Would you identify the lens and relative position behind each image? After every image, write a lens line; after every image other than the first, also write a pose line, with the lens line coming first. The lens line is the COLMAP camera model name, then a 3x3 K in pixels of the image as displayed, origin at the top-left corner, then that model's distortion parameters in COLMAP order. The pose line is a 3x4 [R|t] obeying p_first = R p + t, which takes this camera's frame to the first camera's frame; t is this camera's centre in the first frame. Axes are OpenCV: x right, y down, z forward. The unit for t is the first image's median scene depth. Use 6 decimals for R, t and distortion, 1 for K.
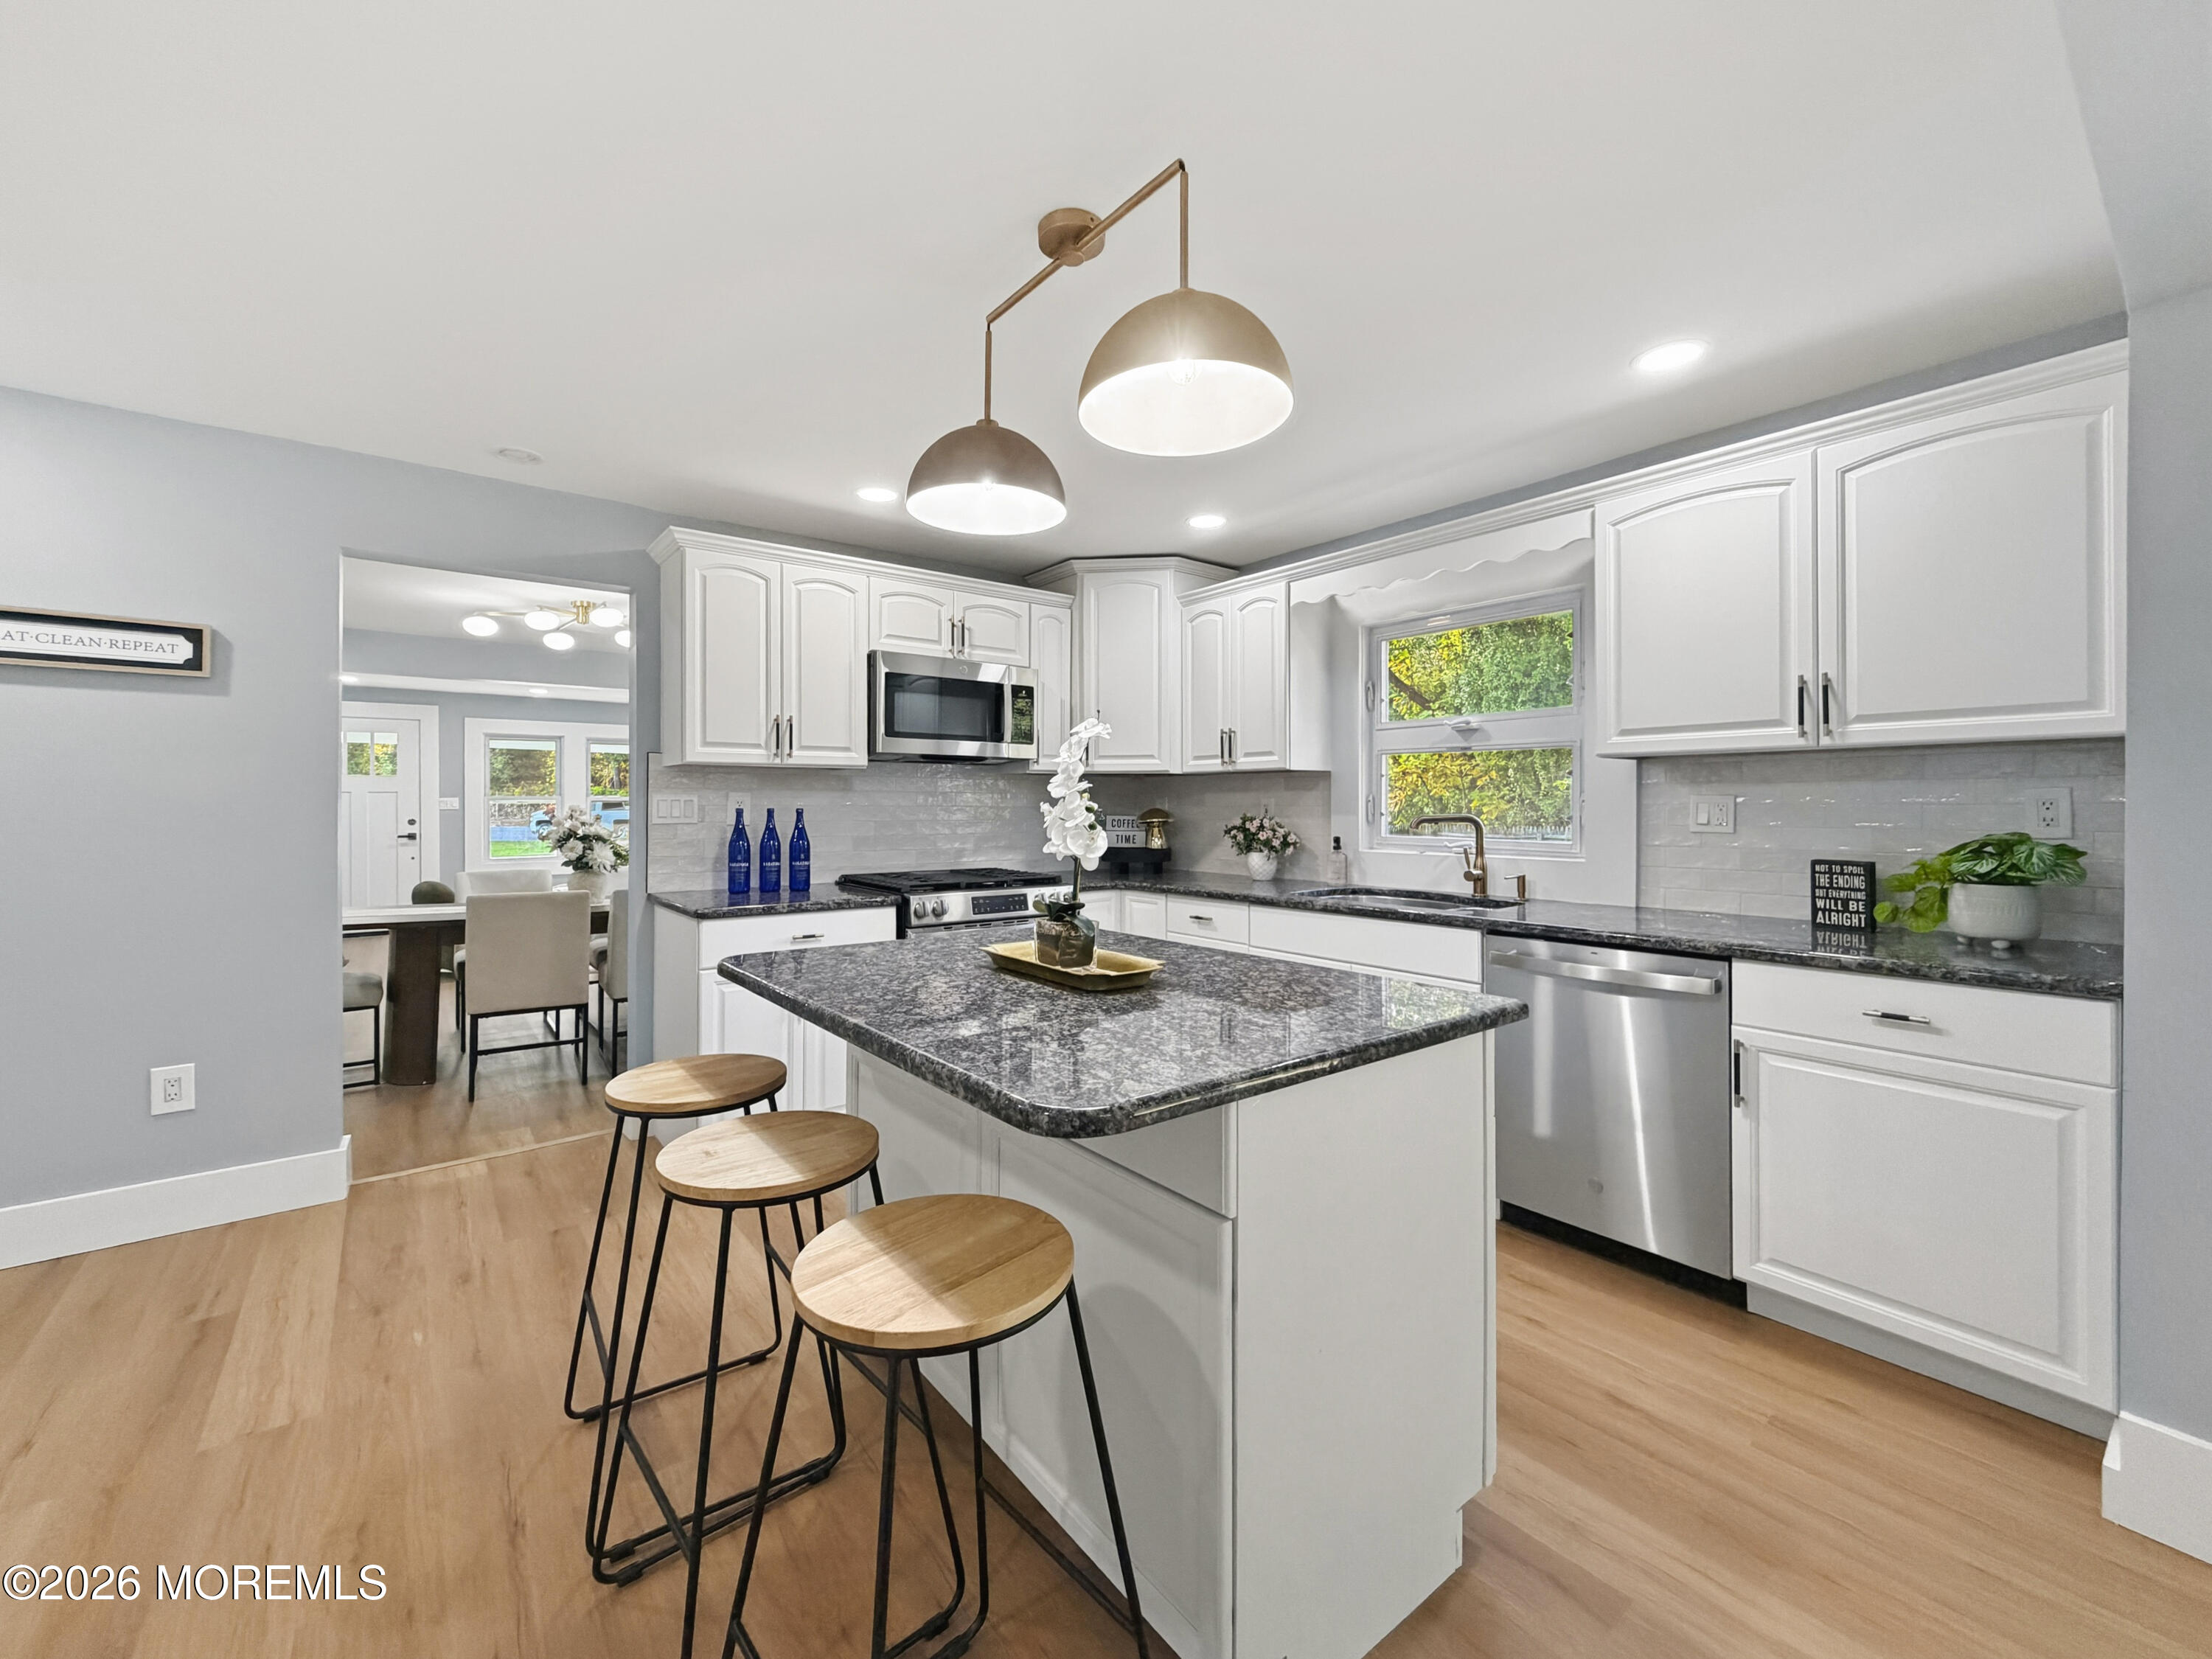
lens RADIAL K [[901.1, 0, 1094.4], [0, 901.1, 801.8], [0, 0, 1]] dist [0.006592, -0.001431]
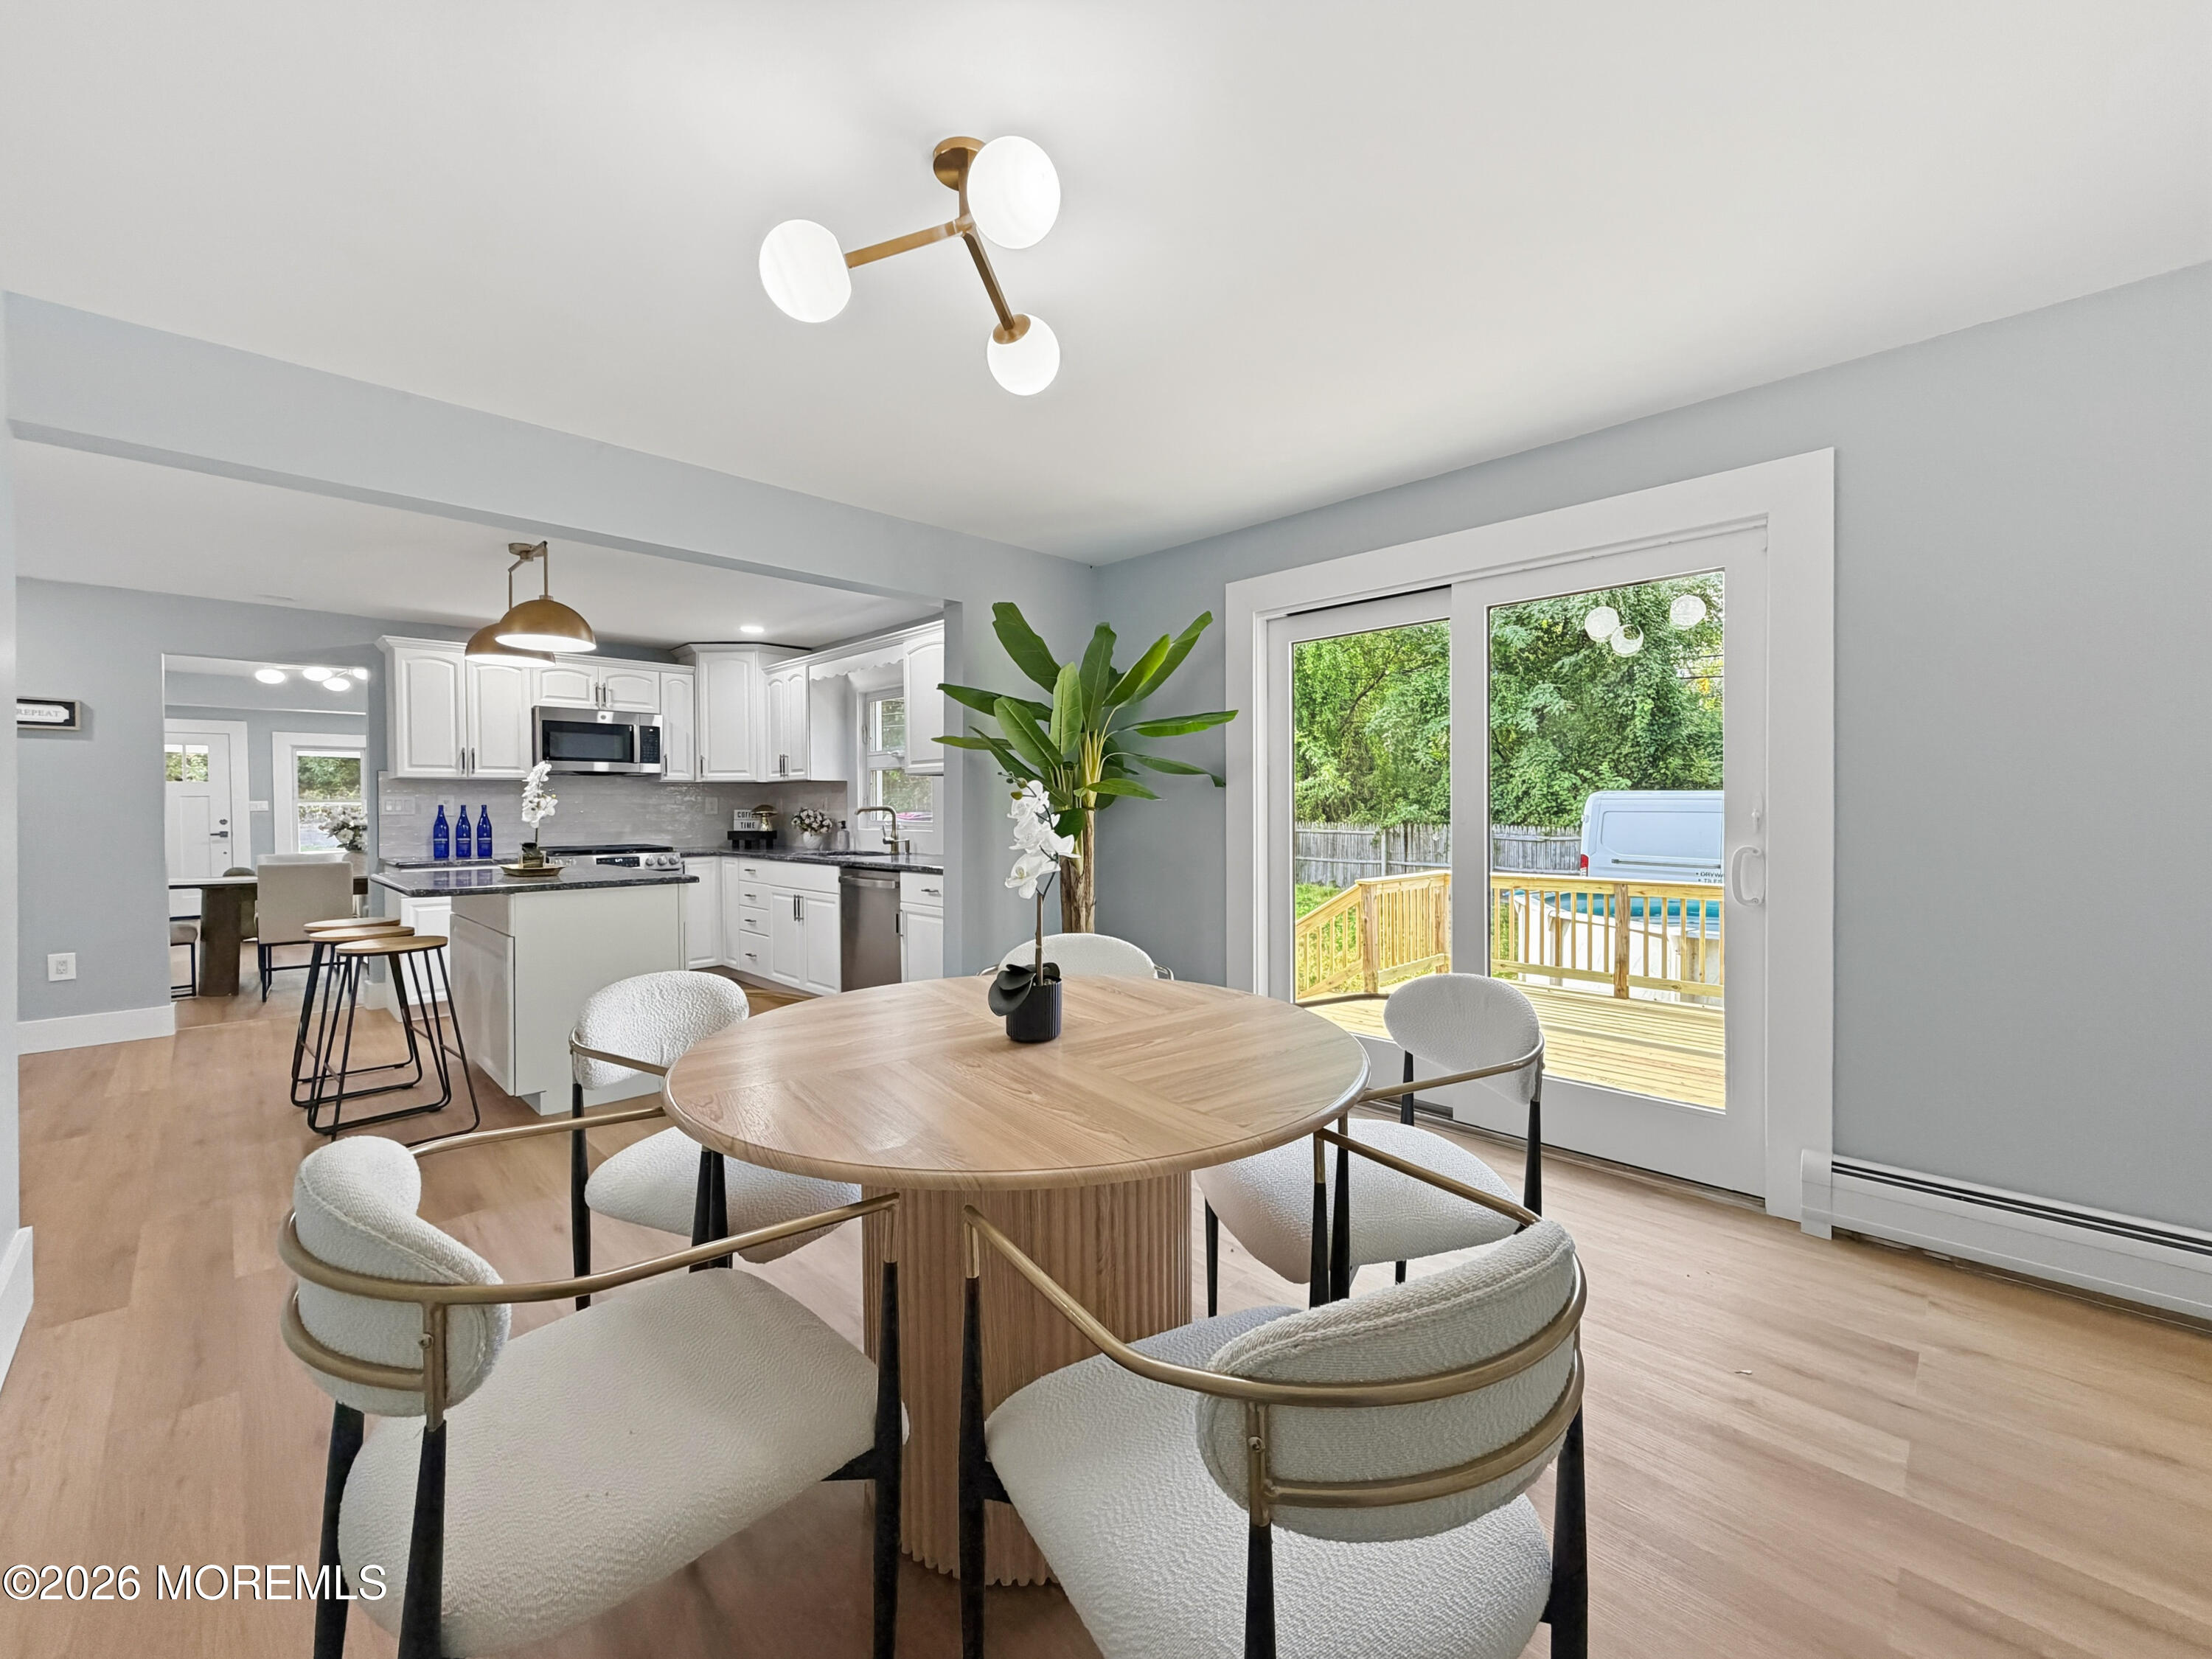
lens RADIAL K [[901.1, 0, 1110.8], [0, 901.1, 819.3], [0, 0, 1]] dist [0.006592, -0.001431]
pose [[0.992507, -0.006960, 0.121992, 0.548215], [0.004801, 0.999827, 0.017984, 0.008972], [-0.122096, -0.017263, 0.992368, -0.688854]]
